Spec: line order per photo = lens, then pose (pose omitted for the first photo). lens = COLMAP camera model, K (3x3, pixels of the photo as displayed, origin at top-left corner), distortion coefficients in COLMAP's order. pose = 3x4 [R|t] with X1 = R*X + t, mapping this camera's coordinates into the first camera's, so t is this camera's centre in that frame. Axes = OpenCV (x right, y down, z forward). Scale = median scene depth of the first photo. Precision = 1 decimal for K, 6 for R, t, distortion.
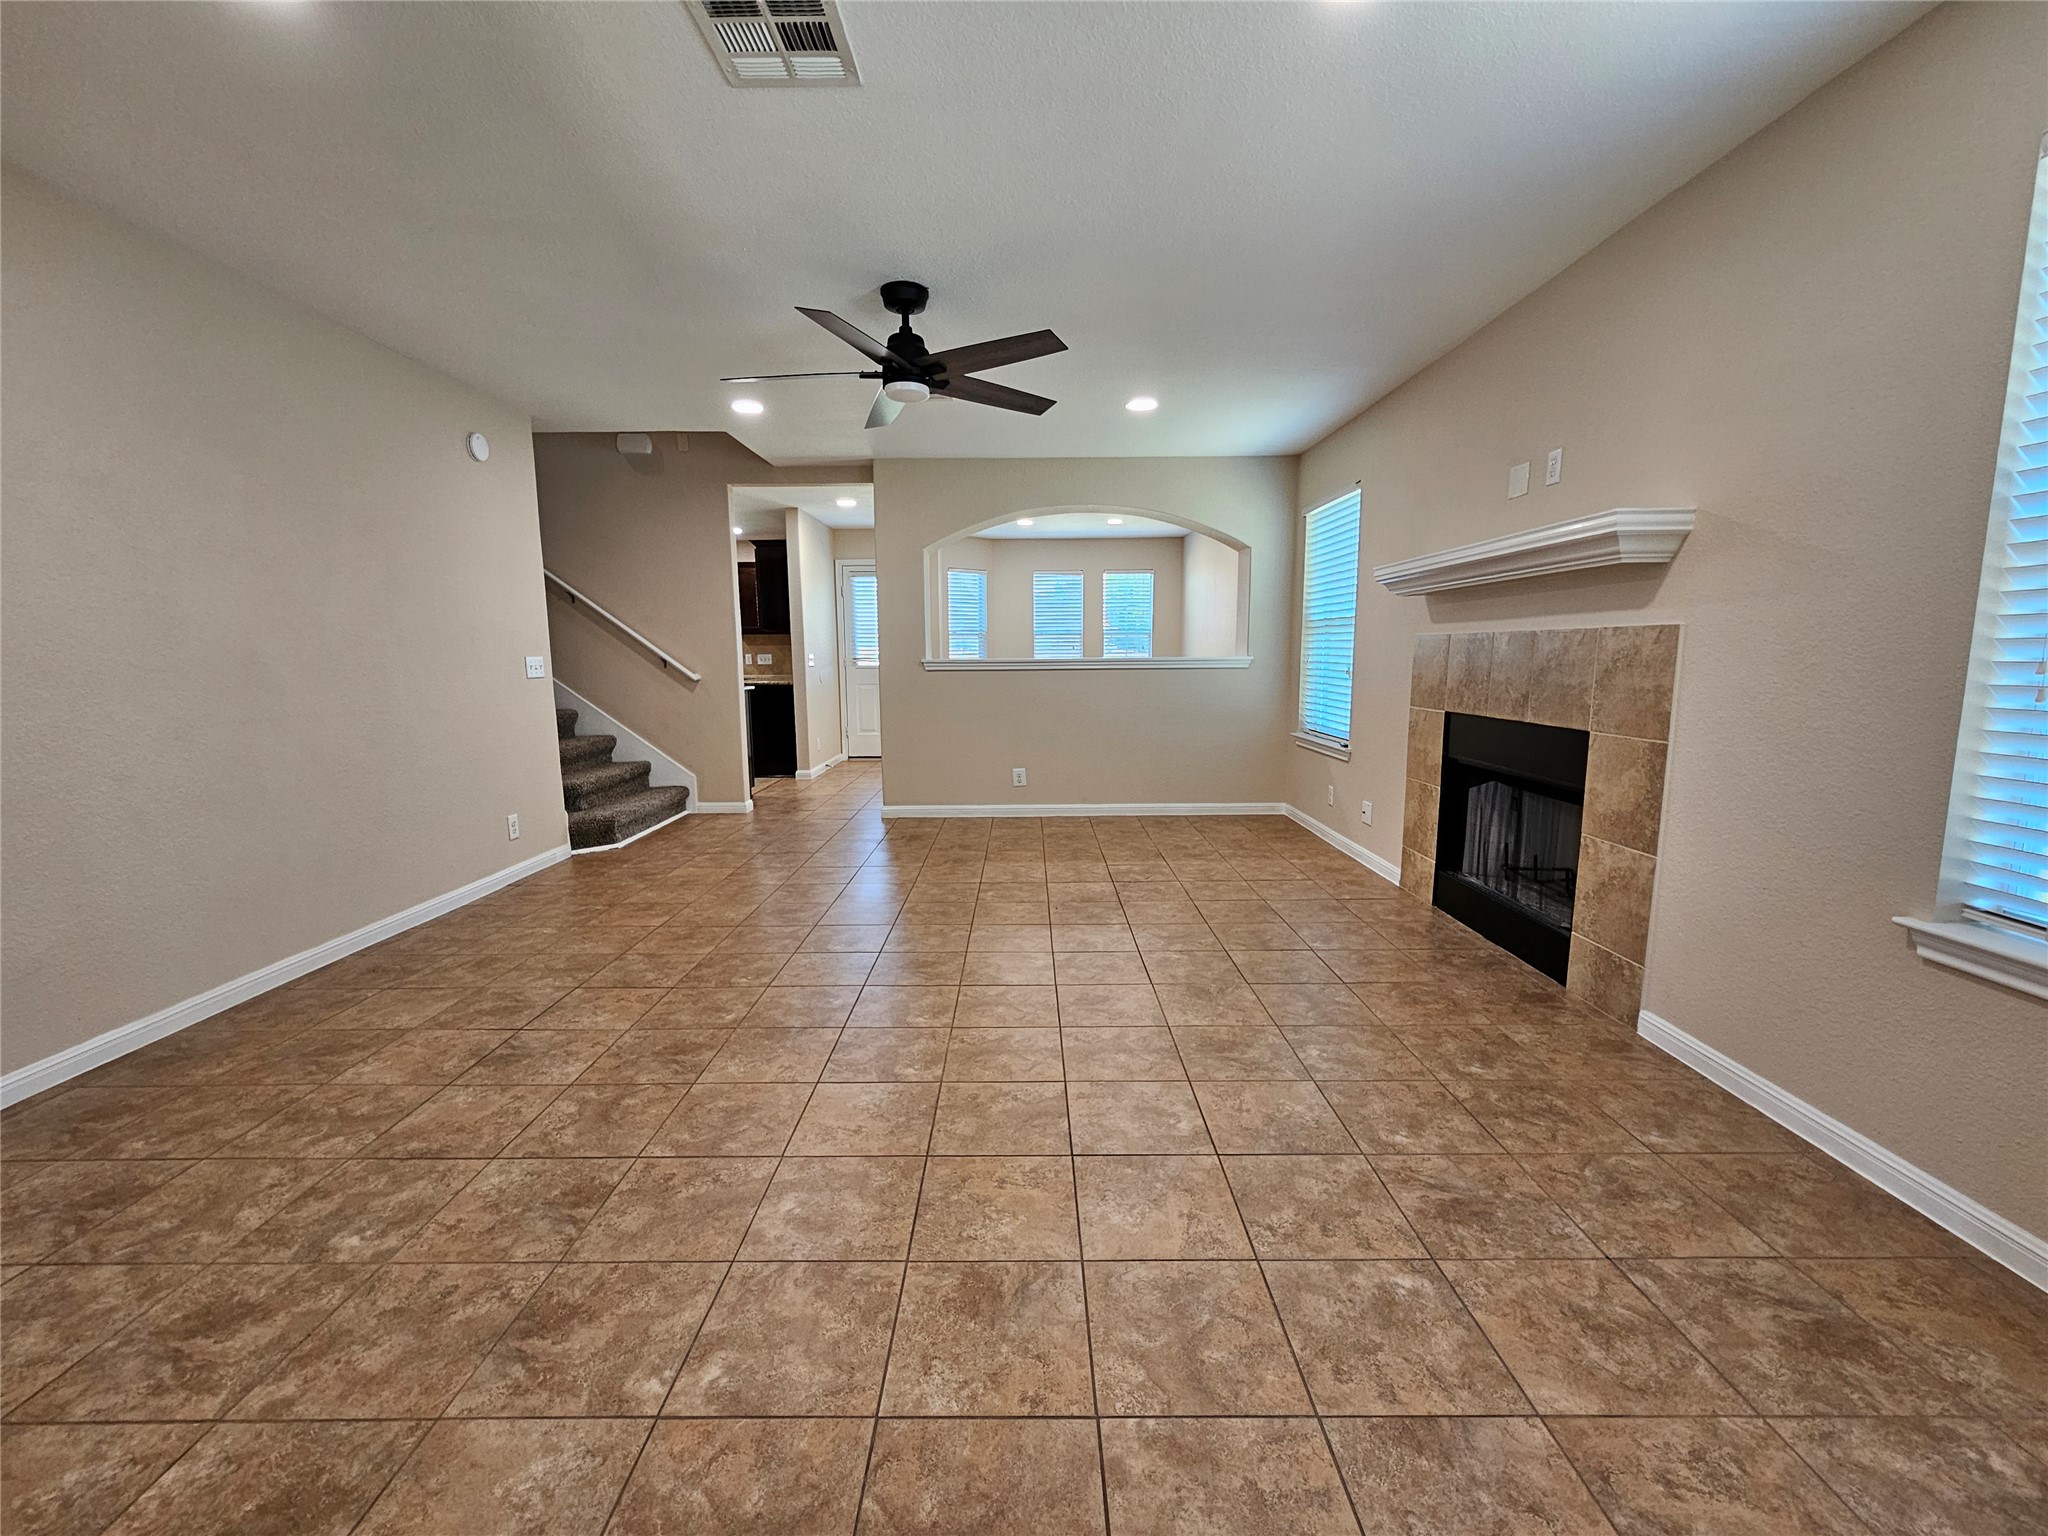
lens RADIAL K [[843.2, 0, 1023.1], [0, 843.2, 772.7], [0, 0, 1]] dist [-0.004897, 0.002709]
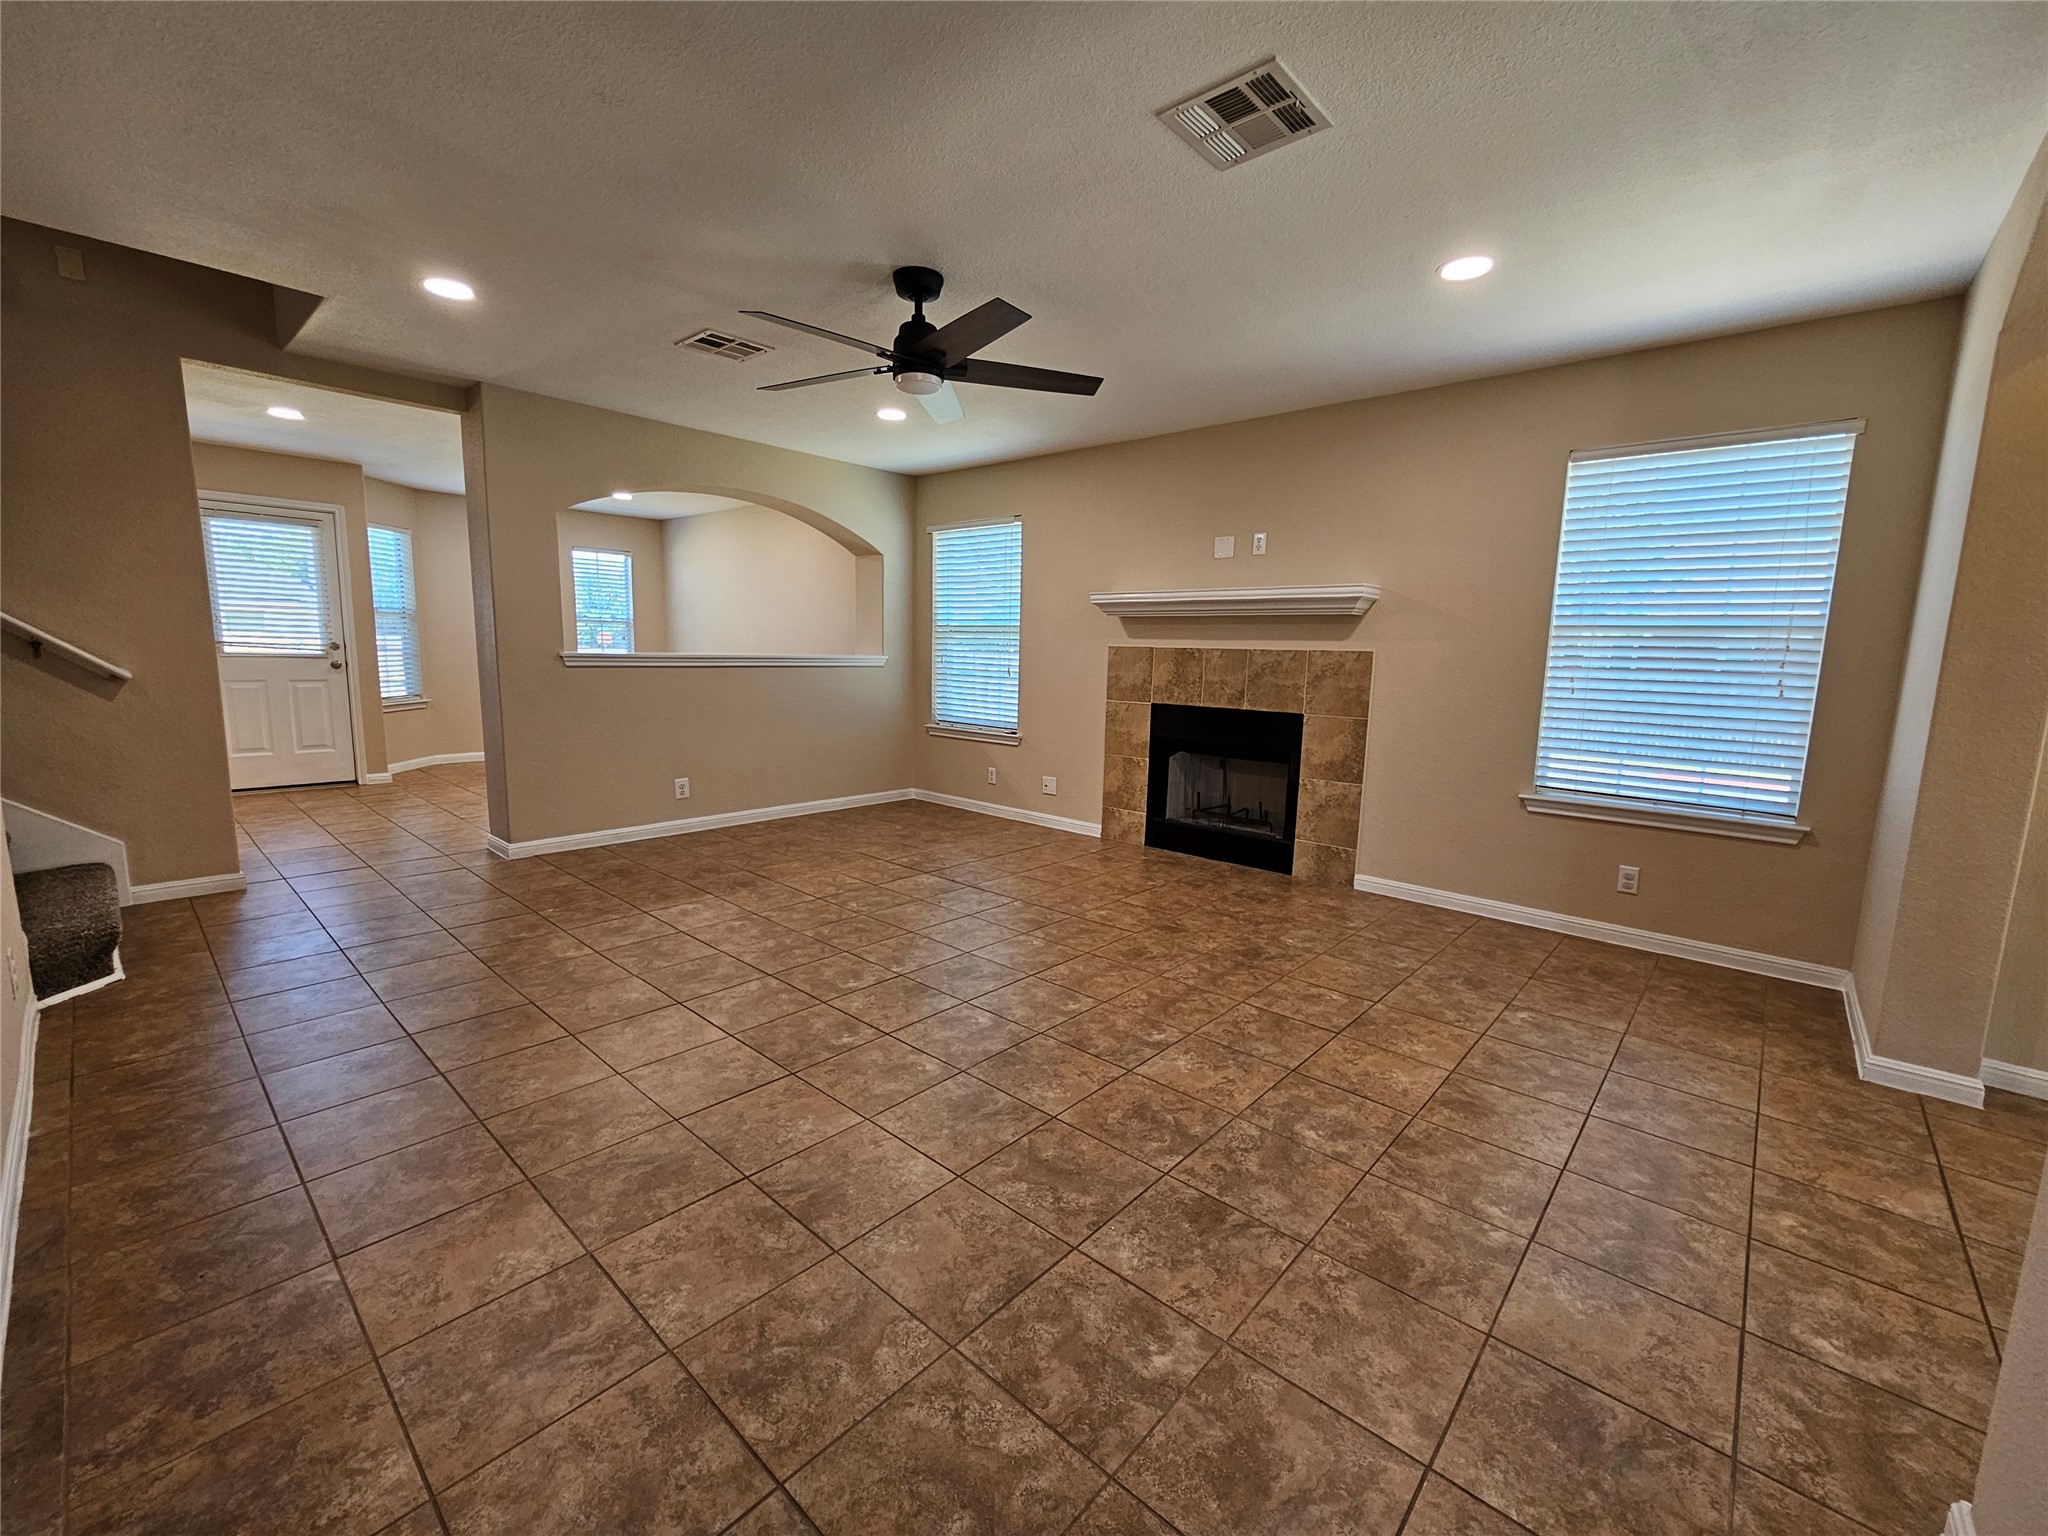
lens RADIAL K [[843.2, 0, 1023.1], [0, 843.2, 772.7], [0, 0, 1]] dist [-0.004897, 0.002709]
pose [[0.666974, -0.085355, 0.740176, -0.892217], [0.076625, 0.996007, 0.045810, -0.051894], [-0.741130, 0.026162, 0.670851, 0.313568]]
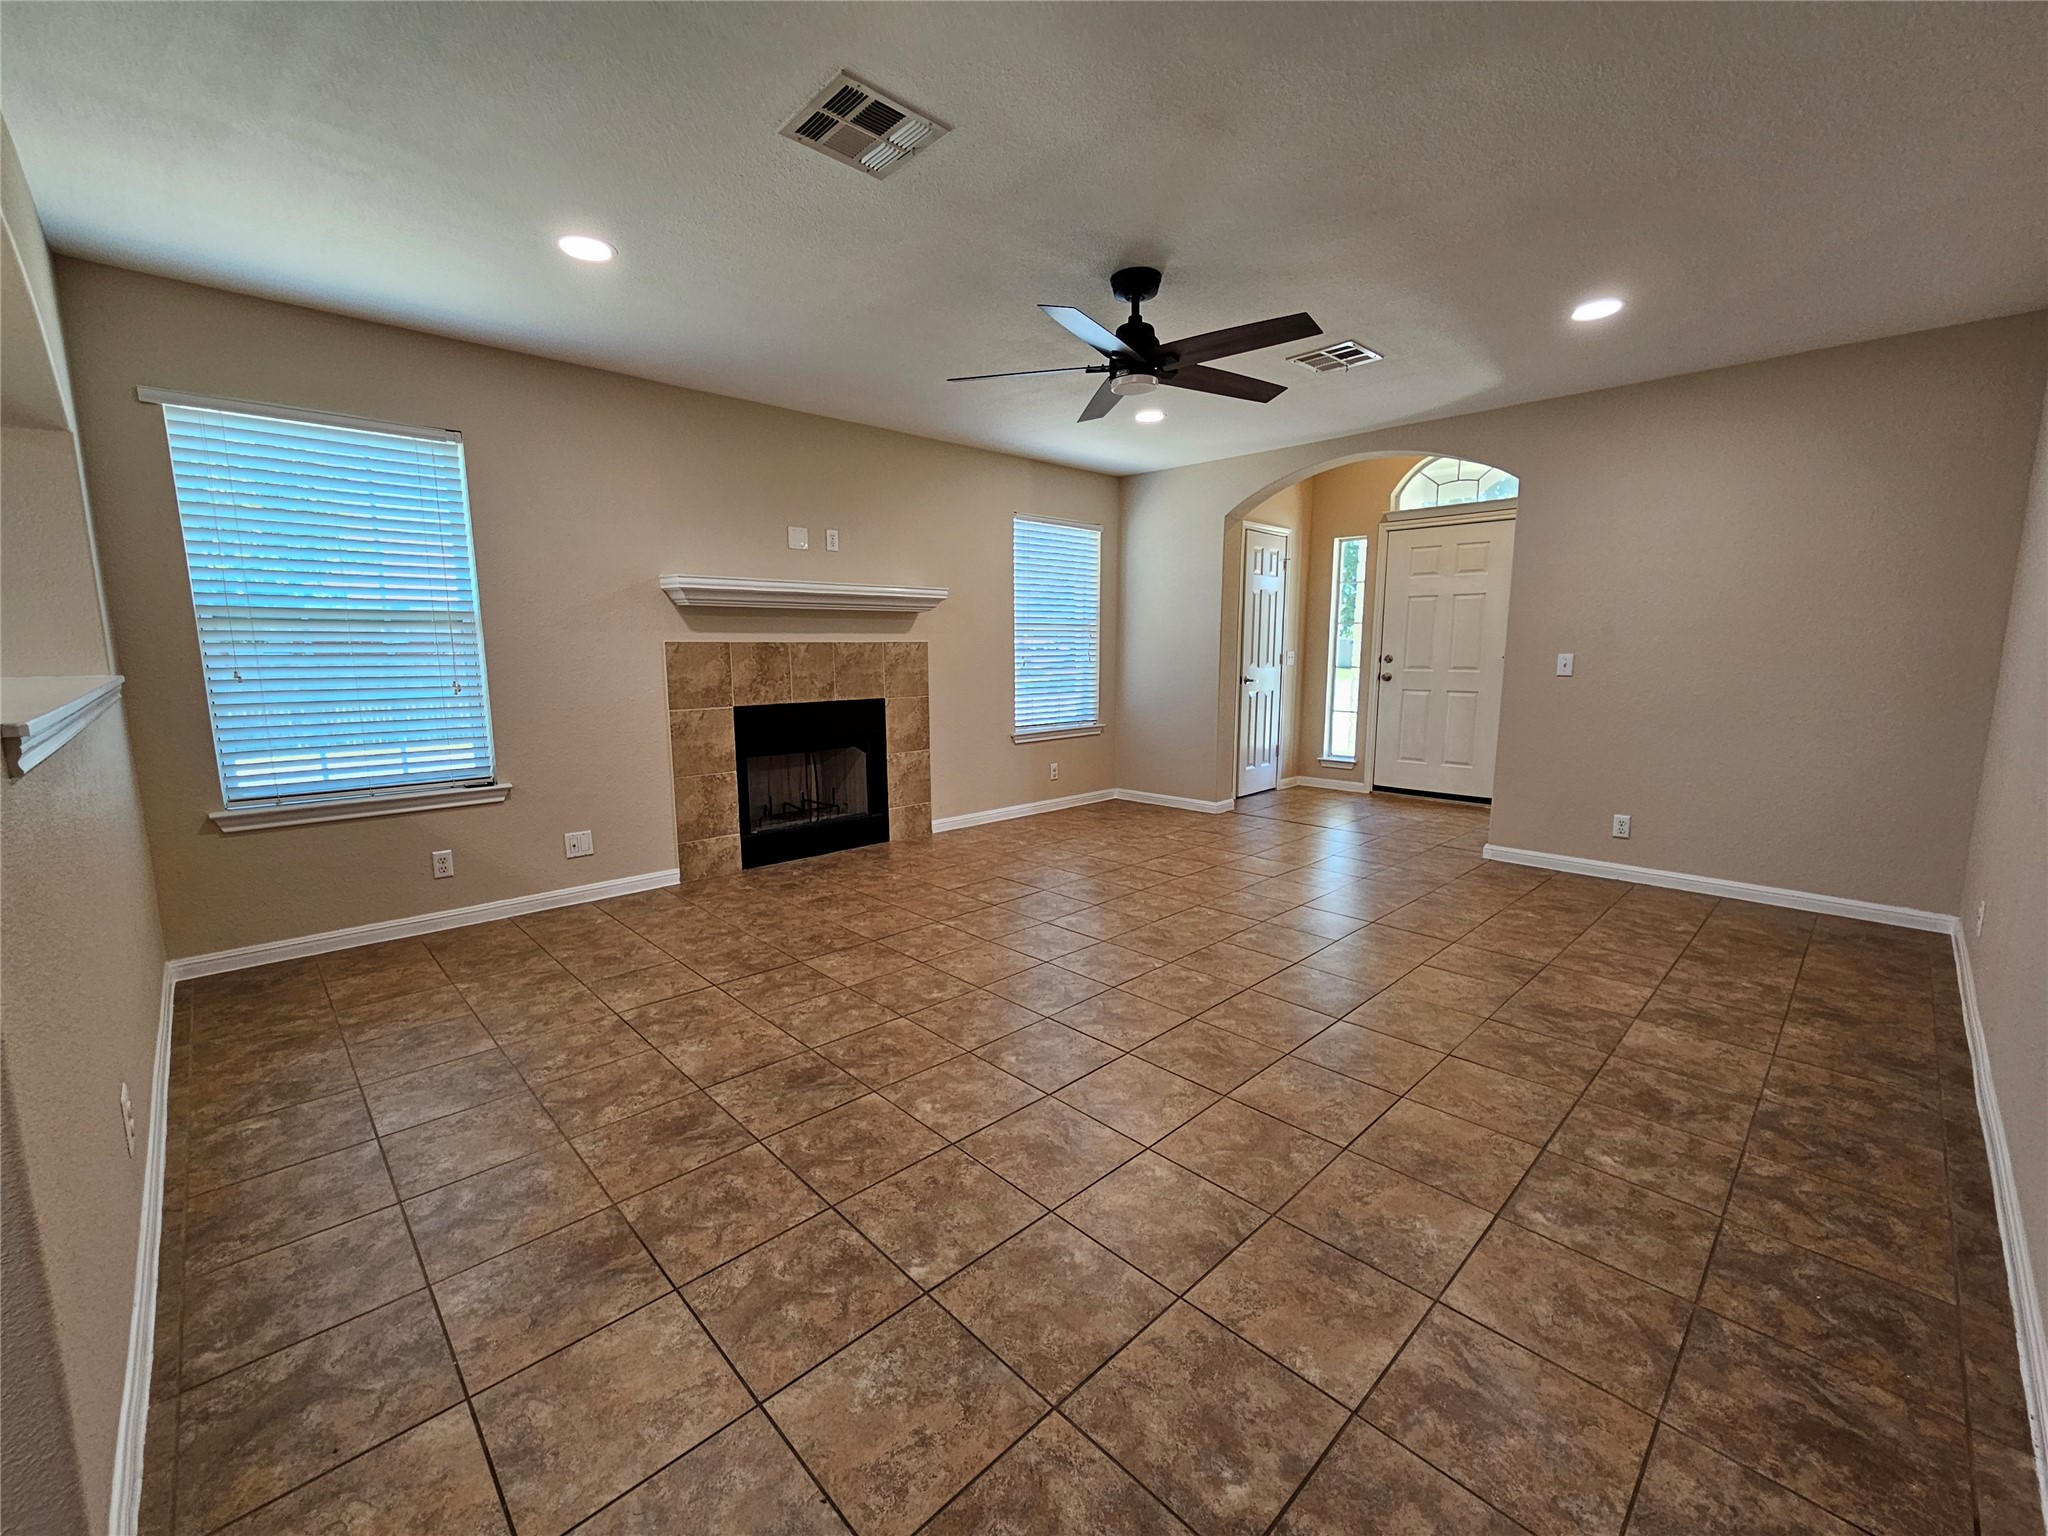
lens RADIAL K [[843.2, 0, 1023.1], [0, 843.2, 772.7], [0, 0, 1]] dist [-0.004897, 0.002709]
pose [[-0.696735, -0.099795, 0.710353, -0.857420], [0.108600, 0.964186, 0.241973, -0.303463], [-0.709060, 0.245735, -0.660945, 2.032042]]
